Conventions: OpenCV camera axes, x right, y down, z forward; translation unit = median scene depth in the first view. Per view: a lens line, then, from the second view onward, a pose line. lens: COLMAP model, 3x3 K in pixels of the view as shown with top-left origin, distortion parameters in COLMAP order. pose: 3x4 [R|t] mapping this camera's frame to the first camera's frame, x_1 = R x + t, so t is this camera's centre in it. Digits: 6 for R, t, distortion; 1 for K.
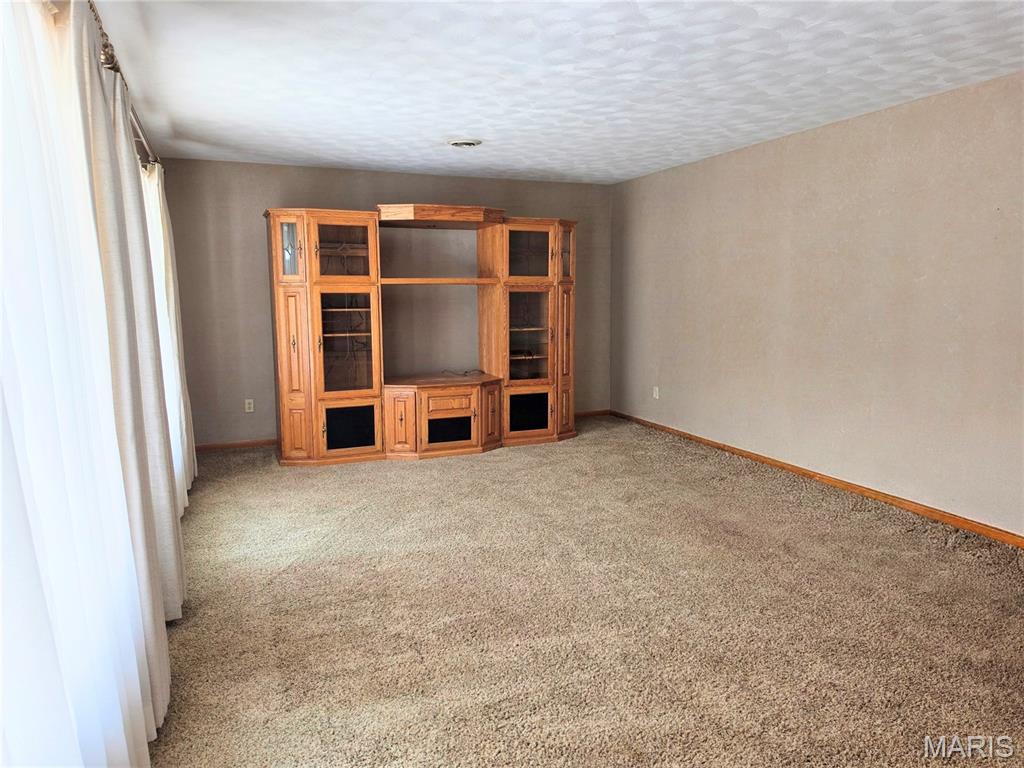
lens RADIAL K [[709.1, 0, 510.3], [0, 709.1, 387.8], [0, 0, 1]] dist [0.099695, -0.167552]
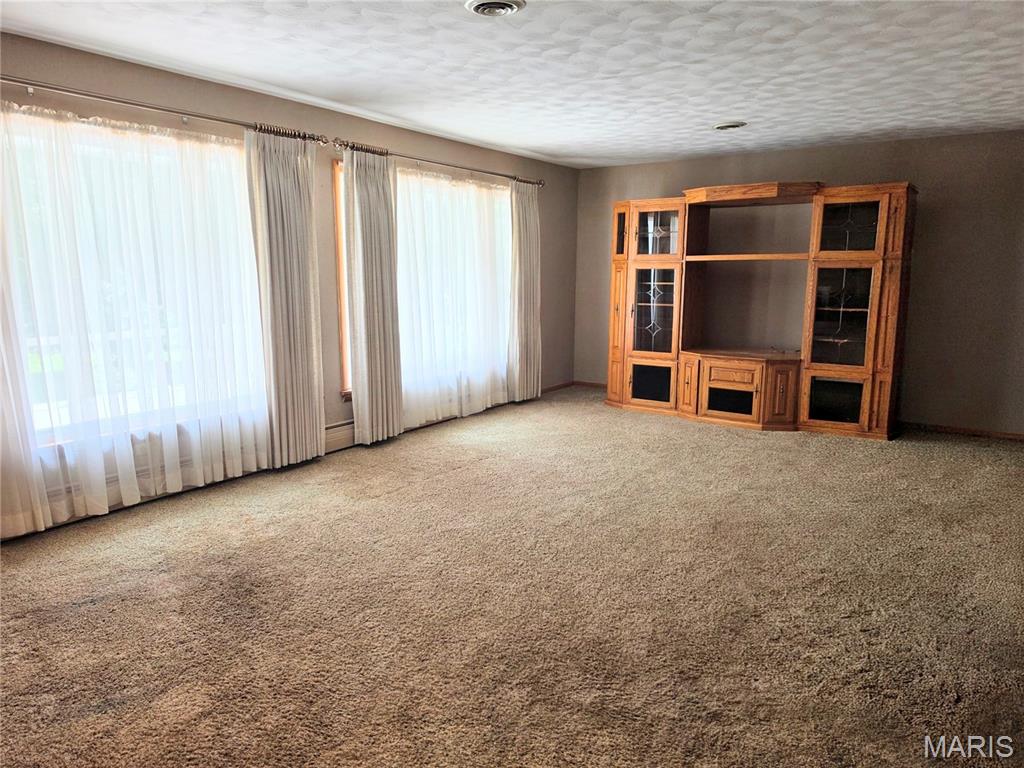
lens RADIAL K [[709.1, 0, 510.3], [0, 709.1, 387.8], [0, 0, 1]] dist [0.099695, -0.167552]
pose [[0.511578, 0.147256, -0.846525, 0.650499], [-0.123120, 0.987601, 0.097392, -0.022830], [0.850370, 0.054401, 0.523365, 0.178592]]
